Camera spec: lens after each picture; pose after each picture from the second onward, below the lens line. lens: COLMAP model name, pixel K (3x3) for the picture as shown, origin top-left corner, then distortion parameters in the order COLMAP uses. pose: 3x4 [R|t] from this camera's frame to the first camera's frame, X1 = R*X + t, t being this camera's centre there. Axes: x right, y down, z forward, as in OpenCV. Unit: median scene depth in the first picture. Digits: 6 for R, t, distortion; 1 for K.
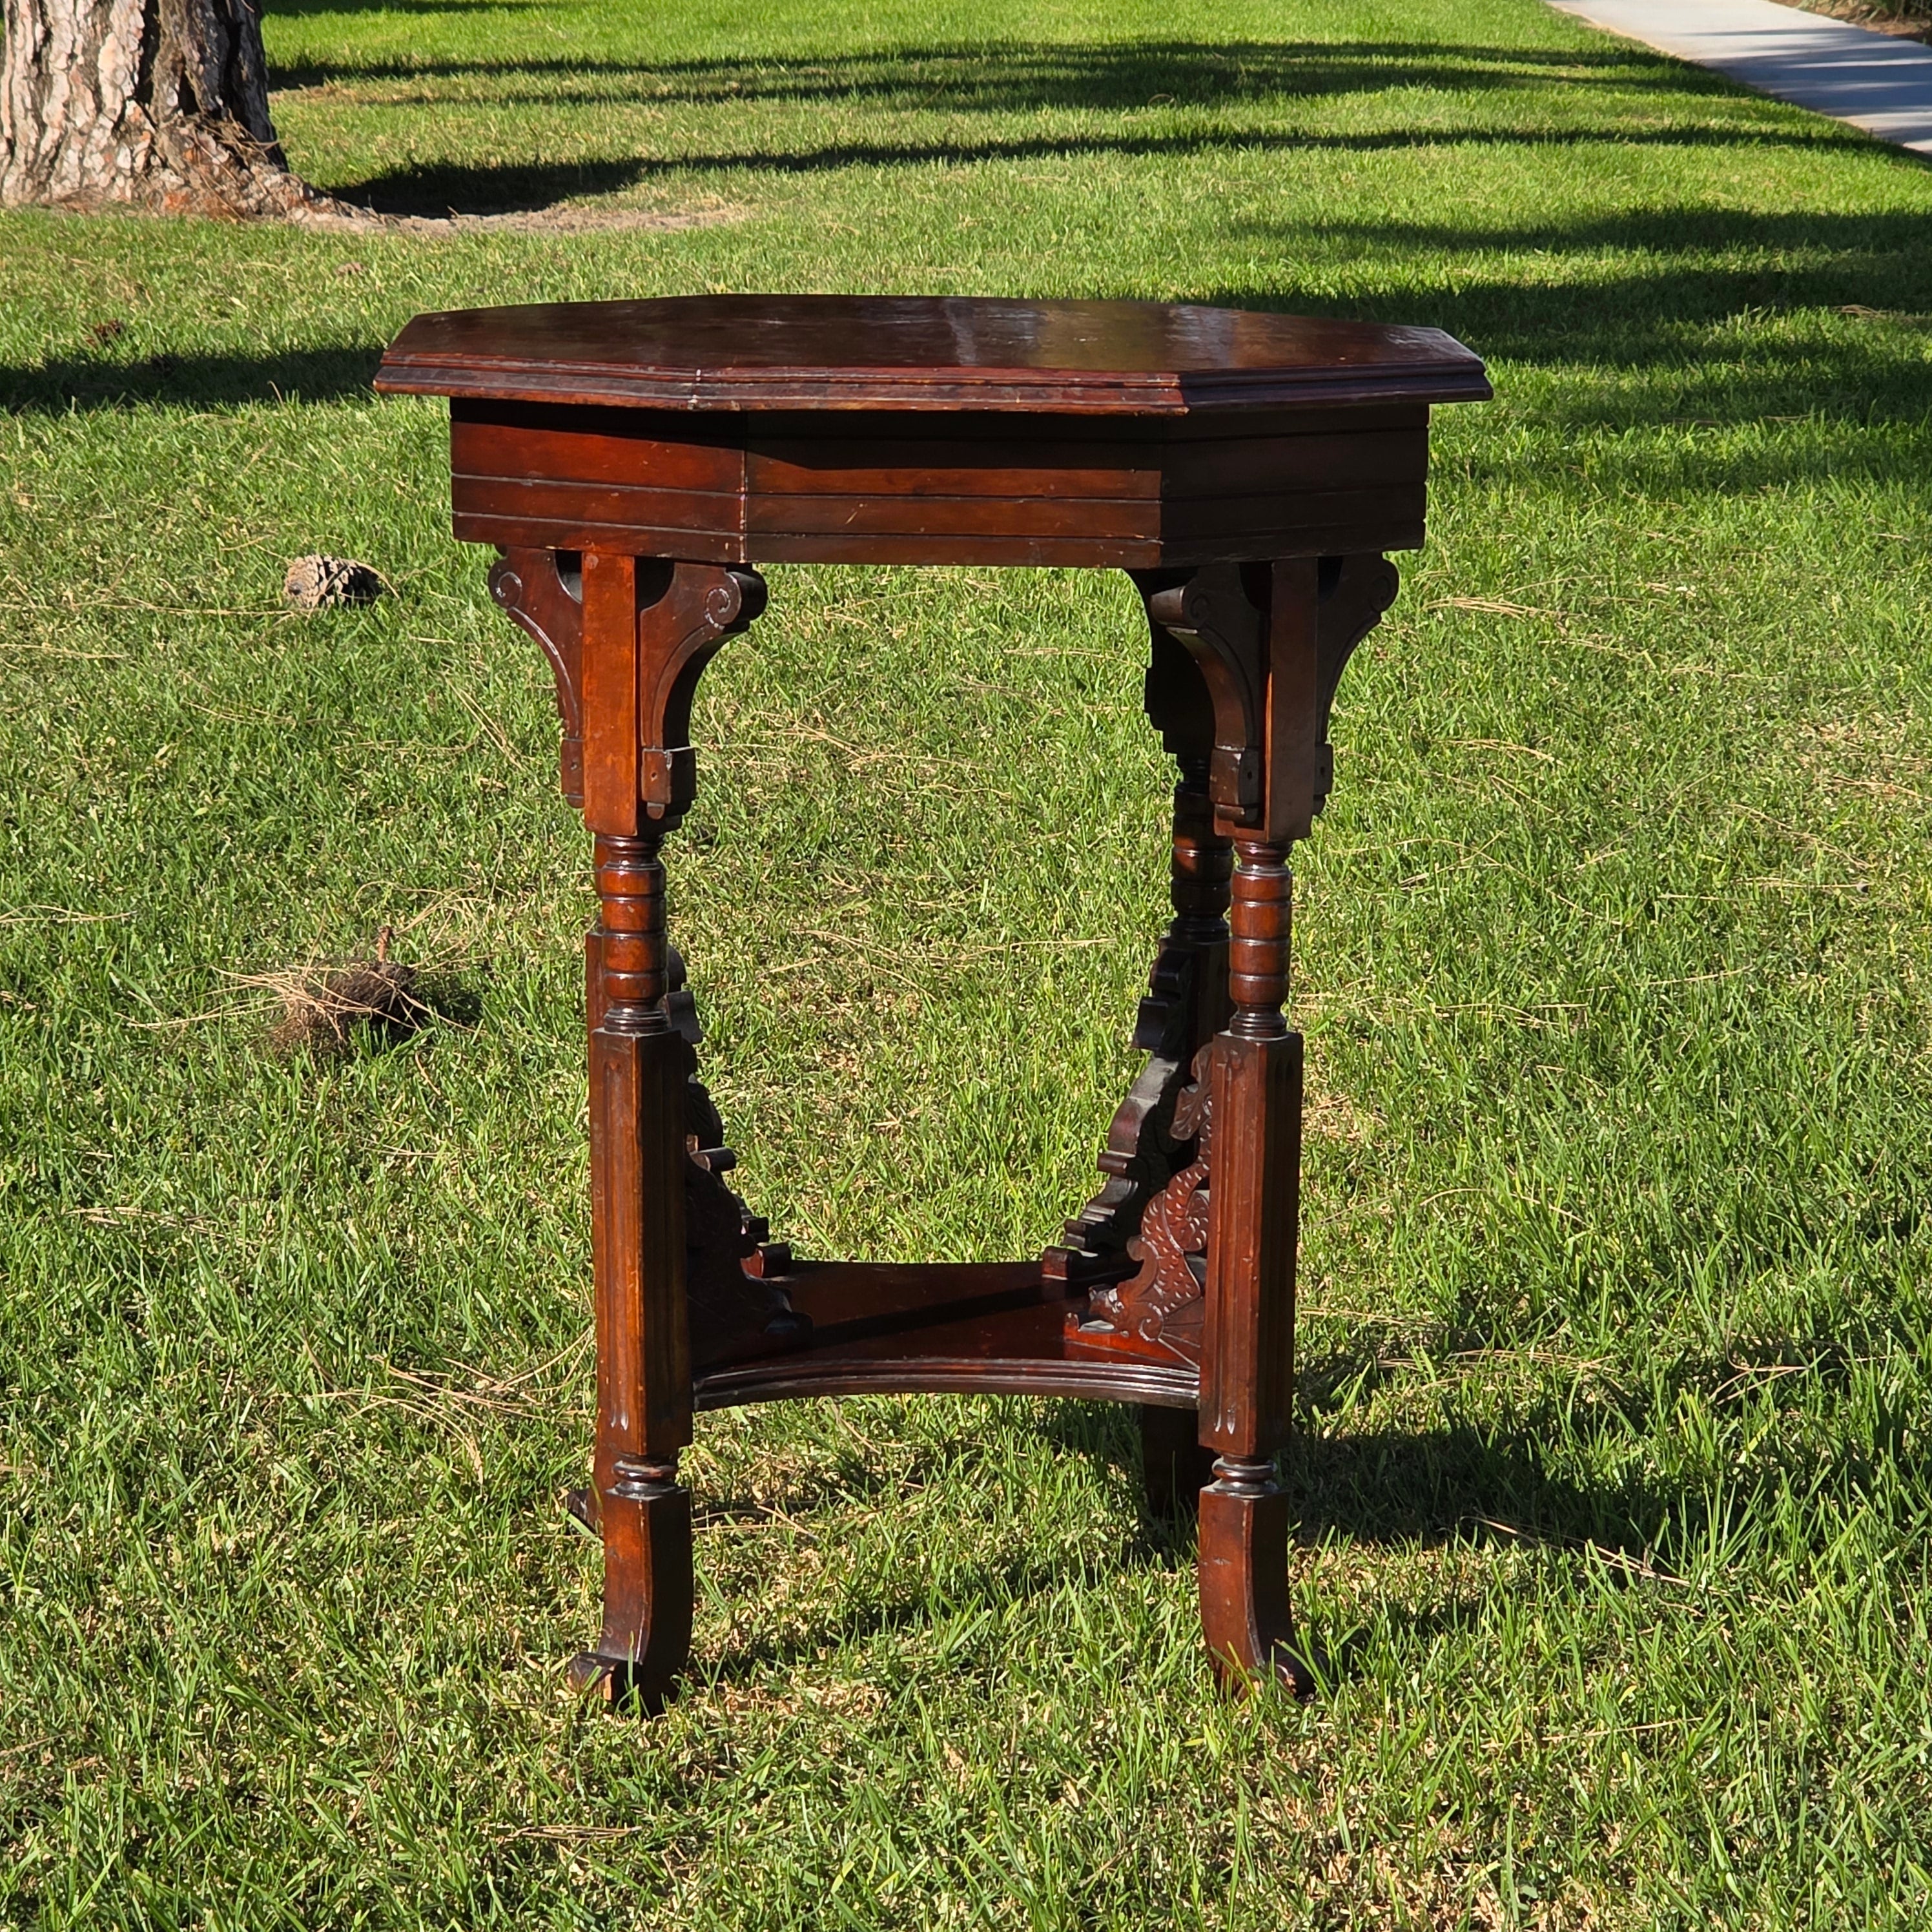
lens RADIAL K [[7281.6, 0, 959.8], [0, 7281.6, 971.4], [0, 0, 1]] dist [-1.173224, 0.000000]
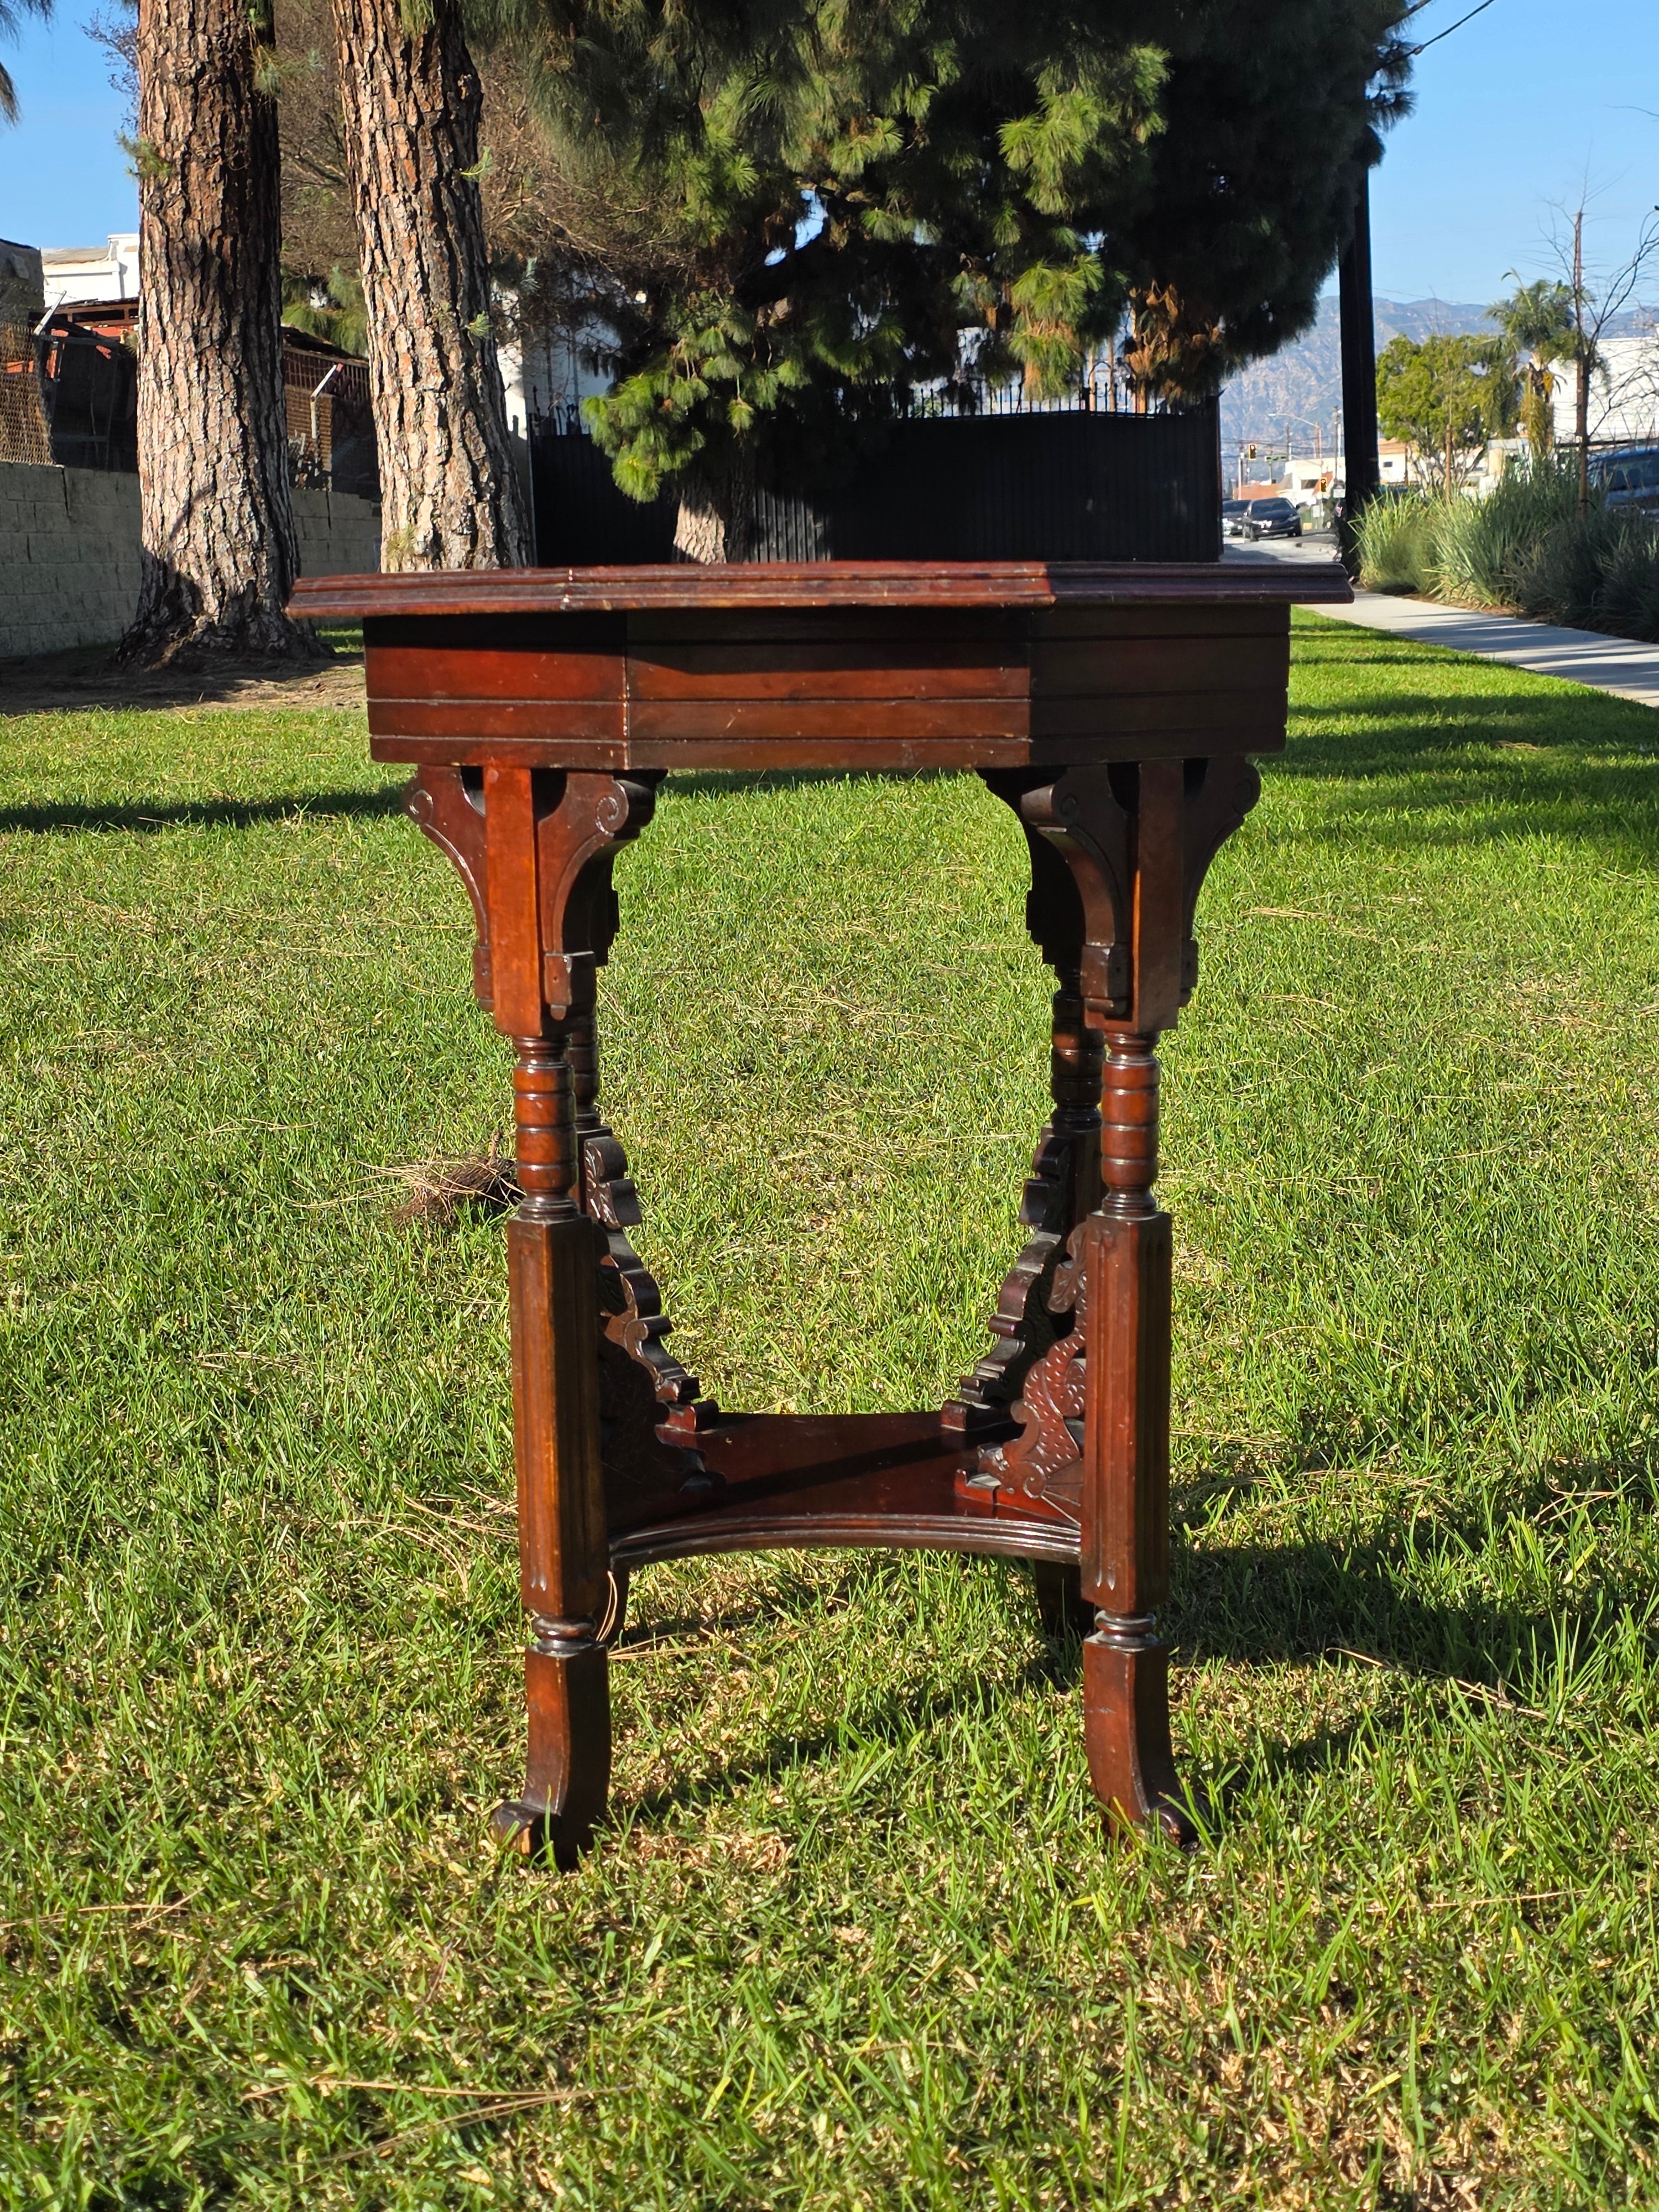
lens RADIAL K [[3407.0, 0, 795.6], [0, 3407.0, 1150.3], [0, 0, 1]] dist [0.067356, 0.000000]
pose [[0.998225, -0.013882, -0.057918, 0.020119], [0.013740, 0.999902, -0.002848, 0.000124], [0.057952, 0.002047, 0.998317, 0.472880]]
